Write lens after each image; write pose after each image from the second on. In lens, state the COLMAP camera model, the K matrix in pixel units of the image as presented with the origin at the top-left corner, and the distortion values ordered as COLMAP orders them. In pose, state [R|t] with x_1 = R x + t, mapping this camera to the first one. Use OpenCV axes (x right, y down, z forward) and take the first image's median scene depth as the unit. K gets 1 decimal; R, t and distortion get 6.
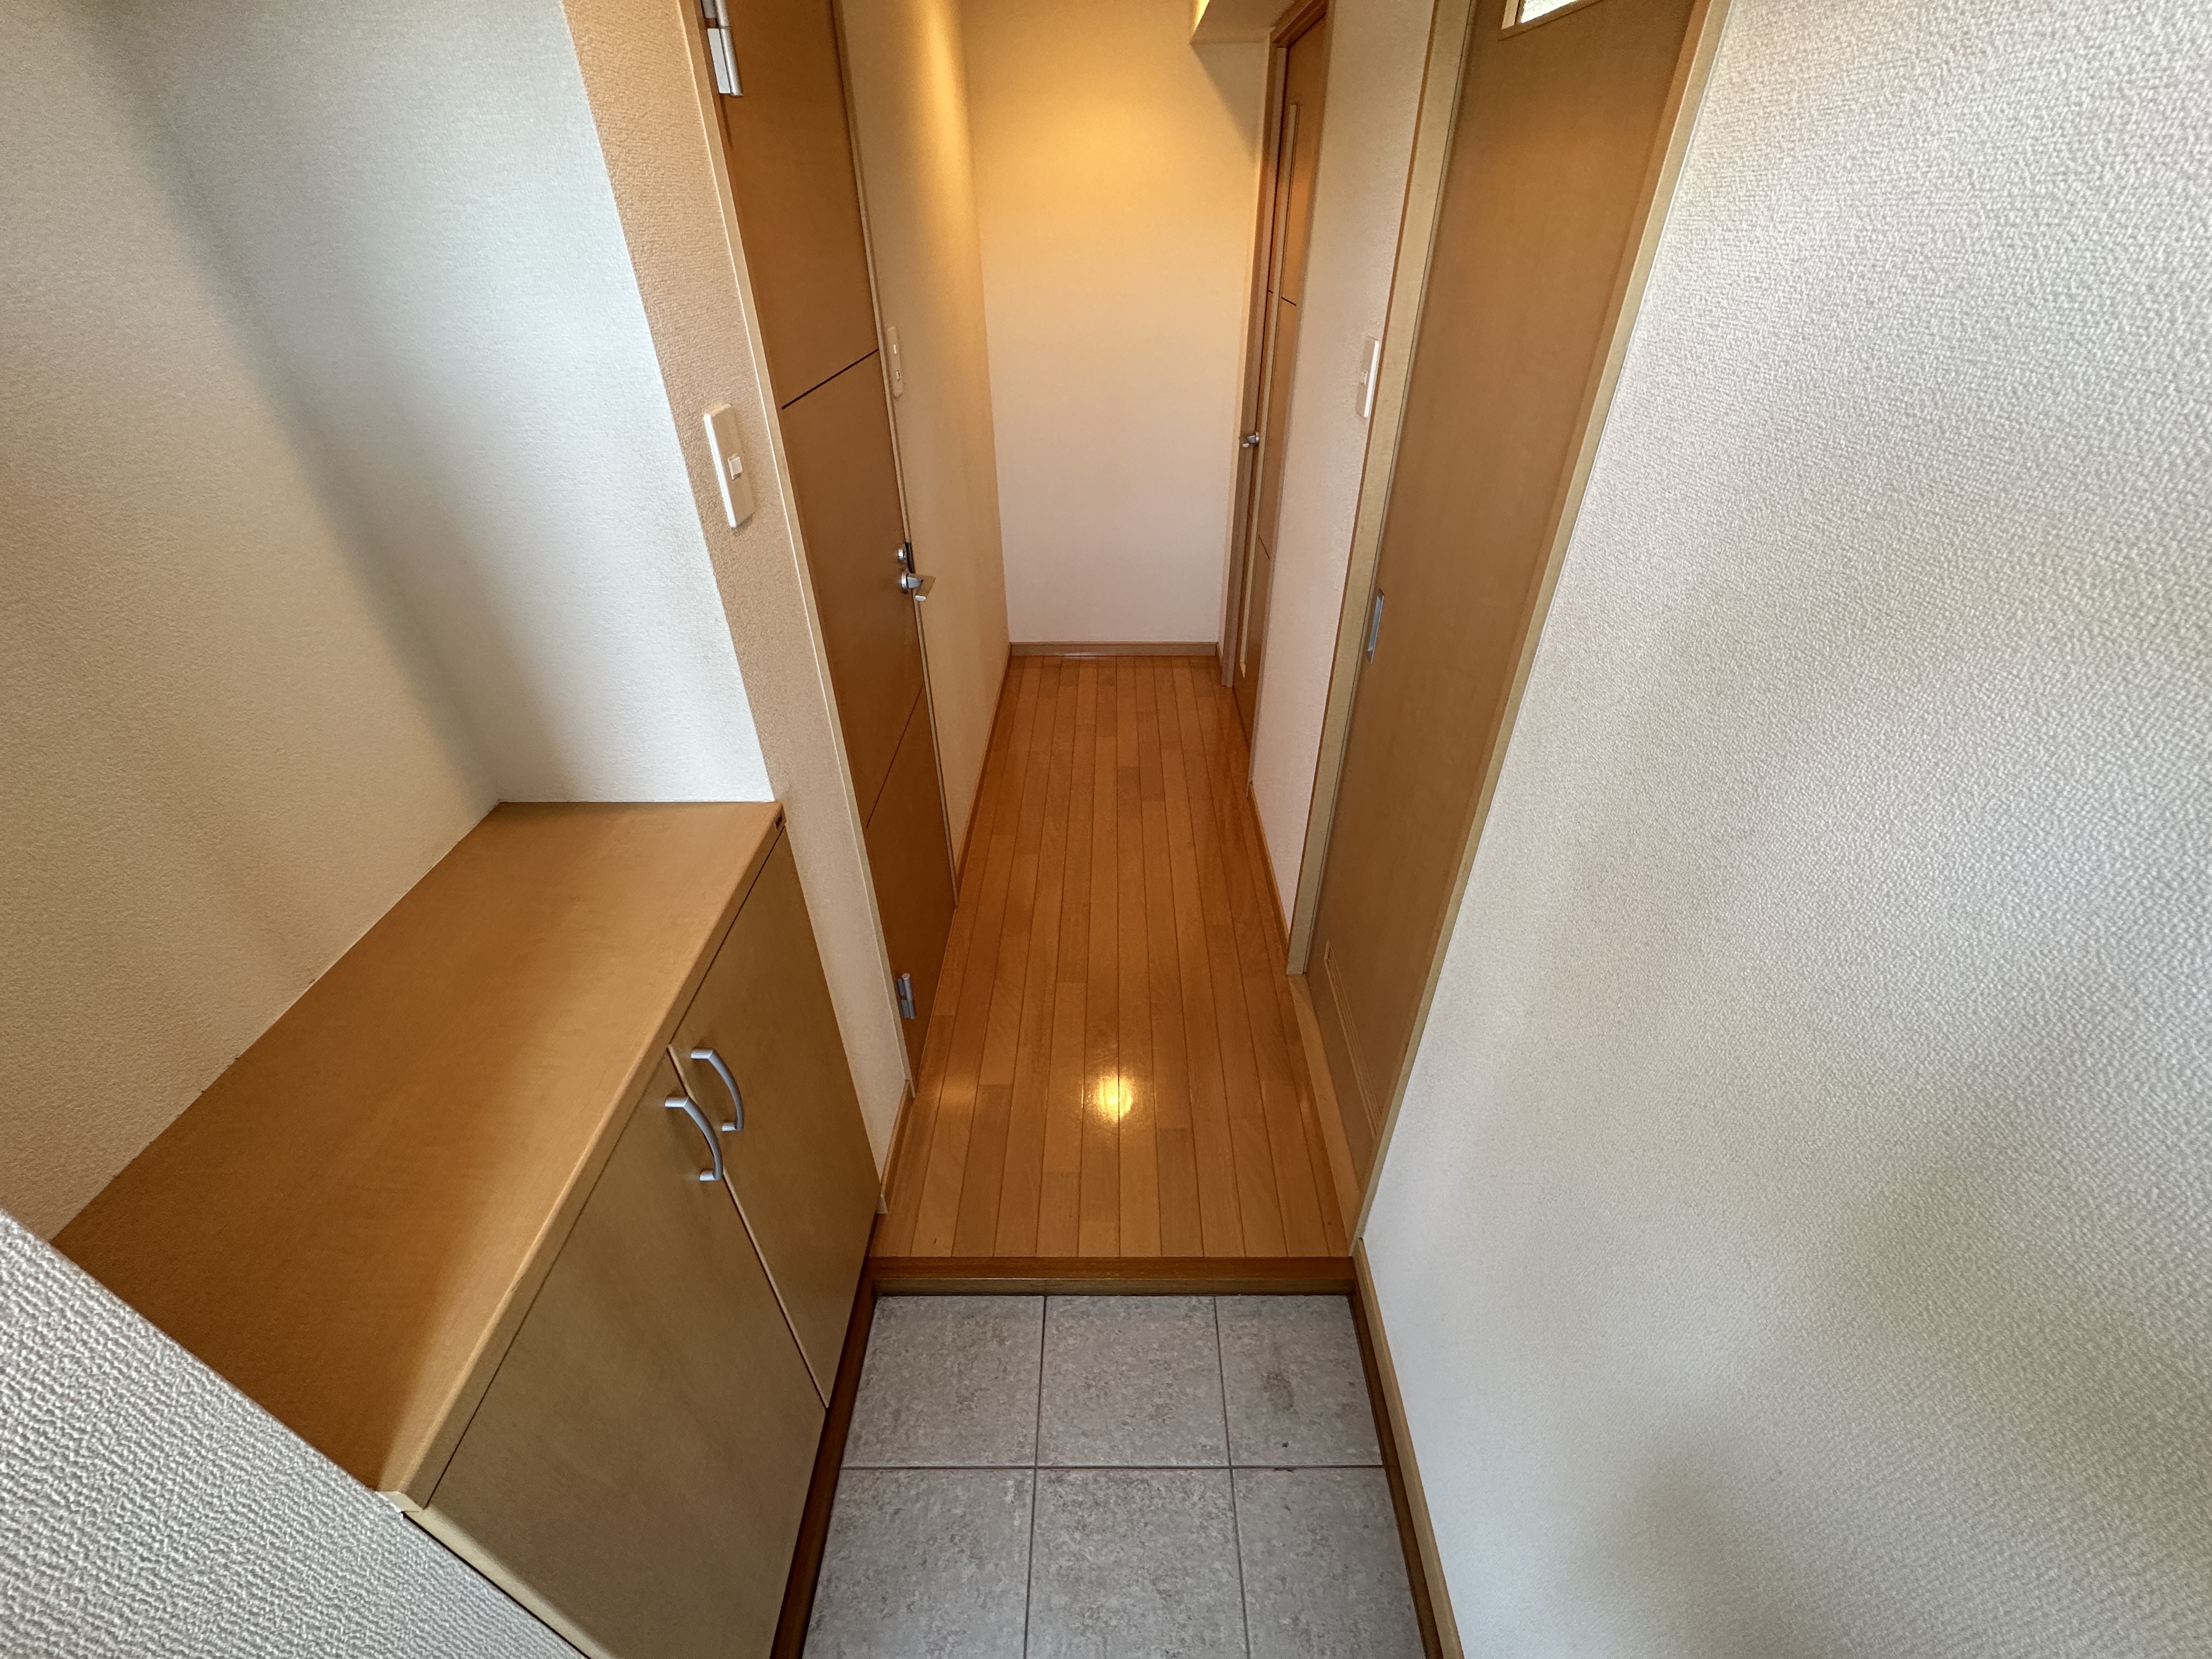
lens RADIAL K [[882.0, 0, 1108.4], [0, 882.0, 831.3], [0, 0, 1]] dist [-0.003967, 0.000792]
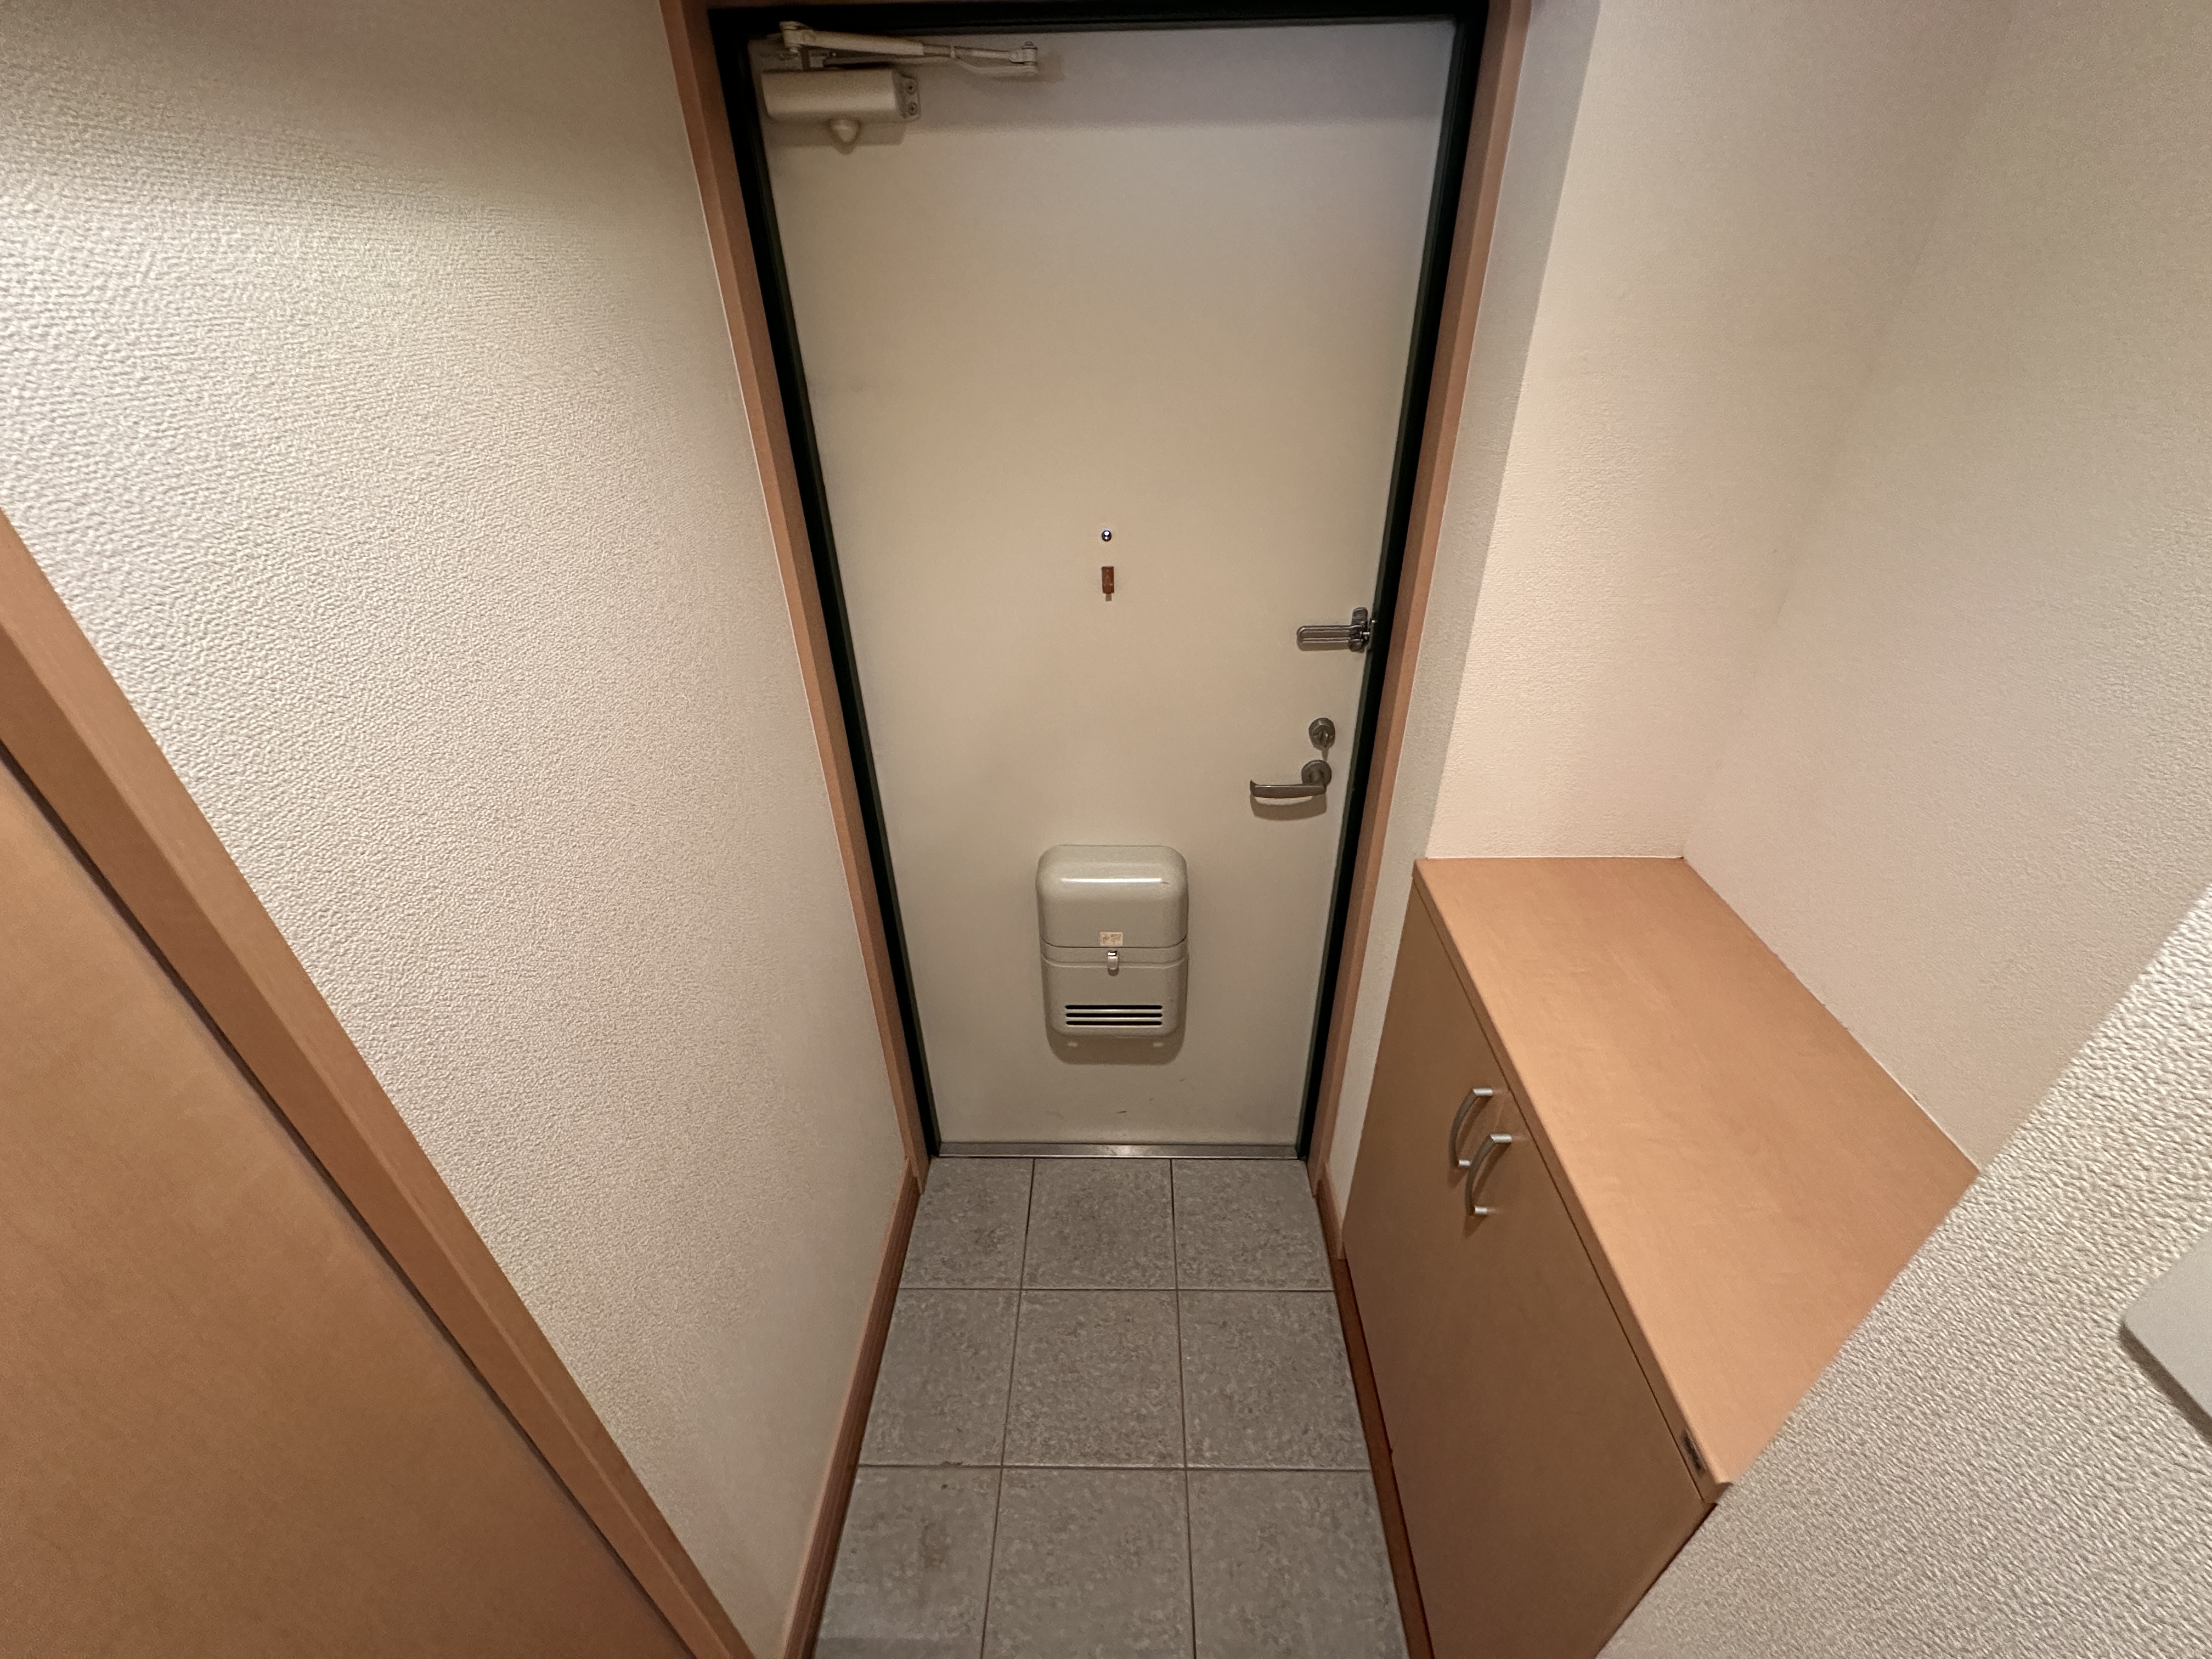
lens RADIAL K [[882.0, 0, 1108.4], [0, 882.0, 831.3], [0, 0, 1]] dist [-0.003967, 0.000792]
pose [[-0.999454, 0.011324, 0.031052, -0.031505], [0.033016, 0.386532, 0.921685, -0.548184], [-0.001565, 0.922207, -0.386694, 0.701414]]
